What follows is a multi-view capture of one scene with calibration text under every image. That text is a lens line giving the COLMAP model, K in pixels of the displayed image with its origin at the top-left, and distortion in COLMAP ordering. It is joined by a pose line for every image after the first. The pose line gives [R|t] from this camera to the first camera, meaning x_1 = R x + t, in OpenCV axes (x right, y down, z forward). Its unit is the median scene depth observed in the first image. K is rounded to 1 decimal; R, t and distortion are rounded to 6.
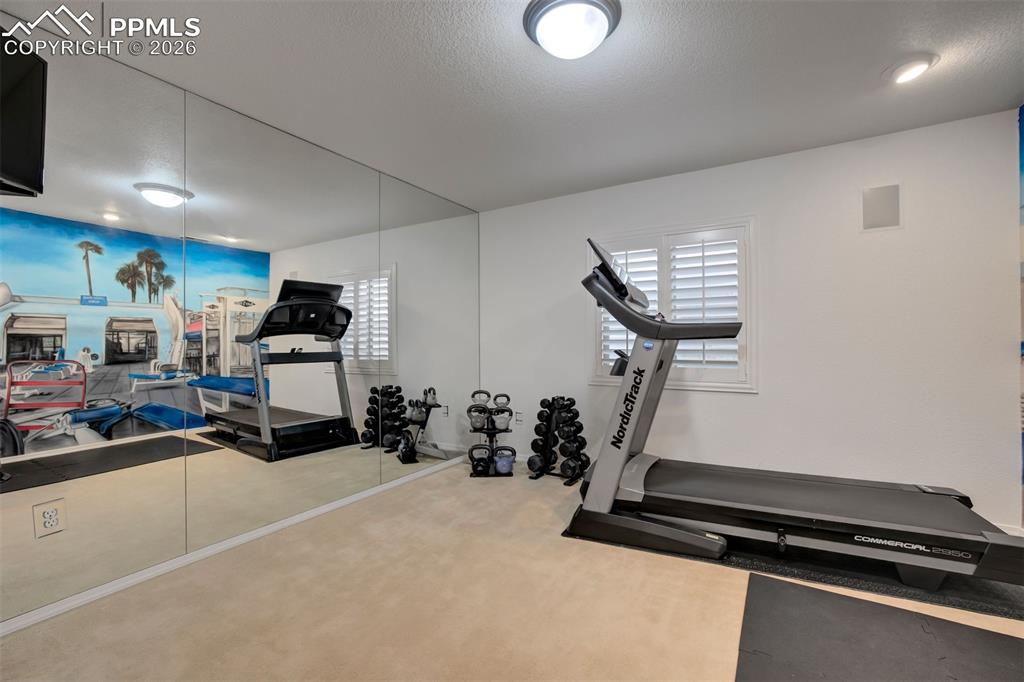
lens RADIAL K [[436.9, 0, 510.6], [0, 436.9, 340.6], [0, 0, 1]] dist [-0.038304, 0.014037]
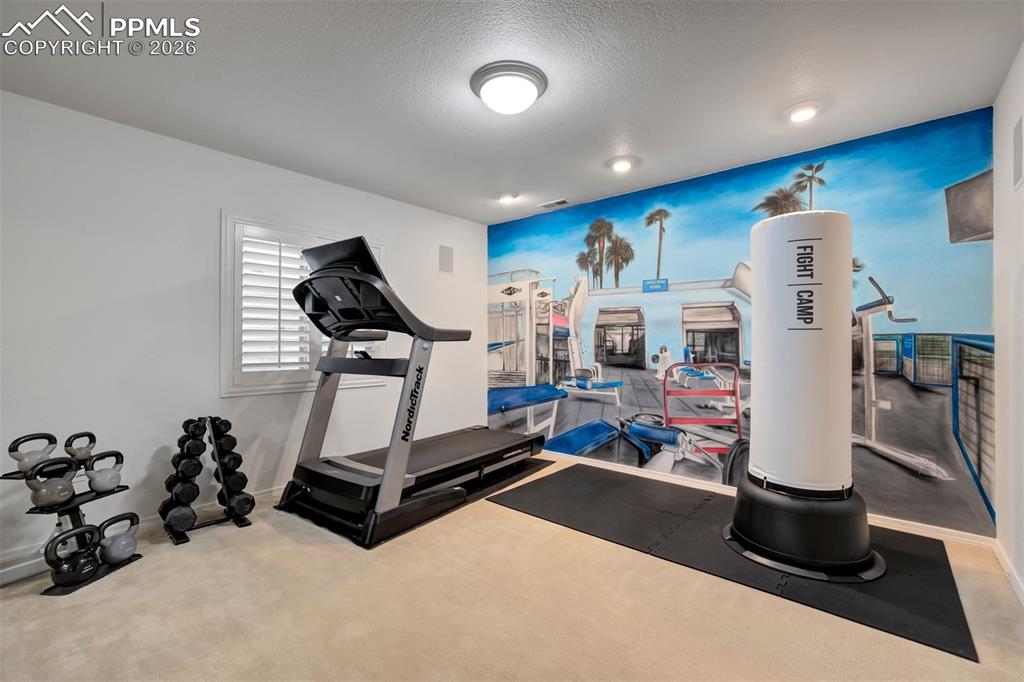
lens RADIAL K [[436.9, 0, 510.6], [0, 436.9, 340.6], [0, 0, 1]] dist [-0.038304, 0.014037]
pose [[0.164935, 0.009604, 0.986258, -0.783834], [-0.005049, 0.999948, -0.008893, 0.004962], [-0.986292, -0.003513, 0.164975, 0.567448]]
